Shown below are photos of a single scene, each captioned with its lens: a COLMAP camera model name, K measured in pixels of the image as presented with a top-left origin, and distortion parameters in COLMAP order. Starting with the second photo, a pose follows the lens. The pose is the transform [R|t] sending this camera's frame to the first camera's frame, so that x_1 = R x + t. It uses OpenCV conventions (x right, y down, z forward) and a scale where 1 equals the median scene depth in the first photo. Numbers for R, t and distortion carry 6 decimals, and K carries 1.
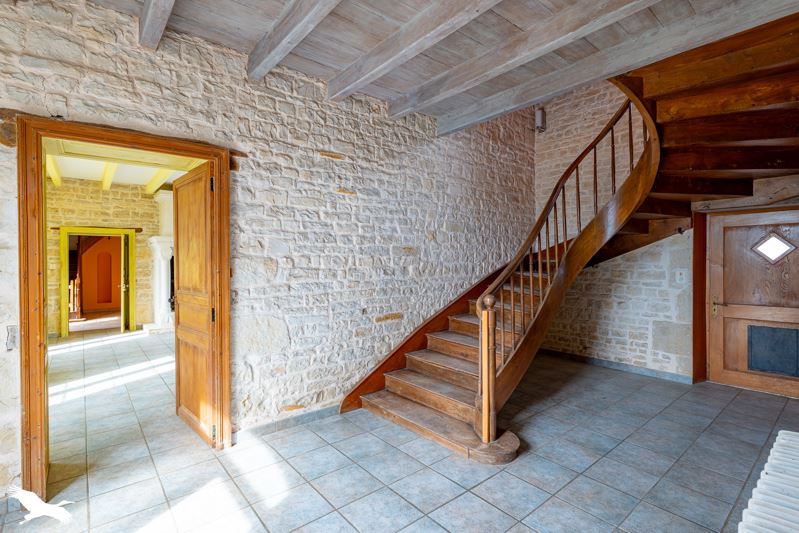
lens RADIAL K [[379.6, 0, 399.8], [0, 379.6, 265.8], [0, 0, 1]] dist [0.001383, 0.000127]
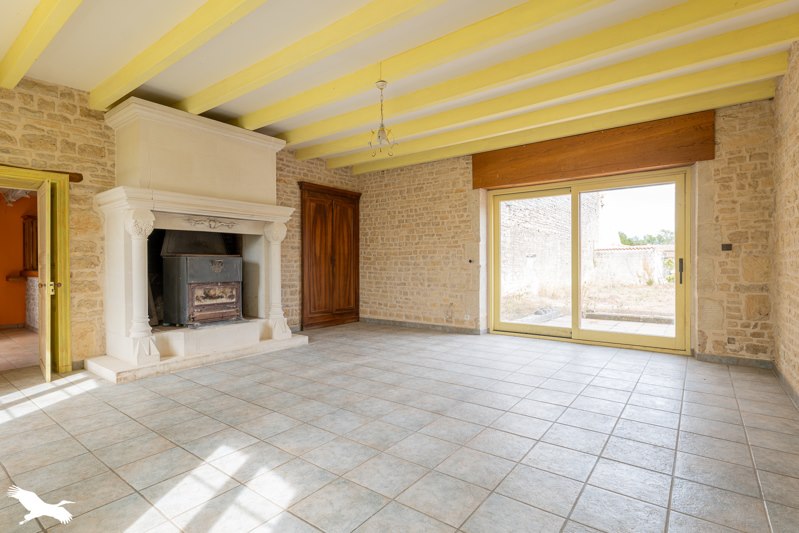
lens RADIAL K [[402.2, 0, 399.1], [0, 402.2, 264.6], [0, 0, 1]] dist [-0.001719, -0.000452]
pose [[0.973014, 0.006085, 0.230666, -0.386119], [-0.008384, 0.999924, 0.008988, 0.016048], [-0.230594, -0.010679, 0.972991, 0.368485]]
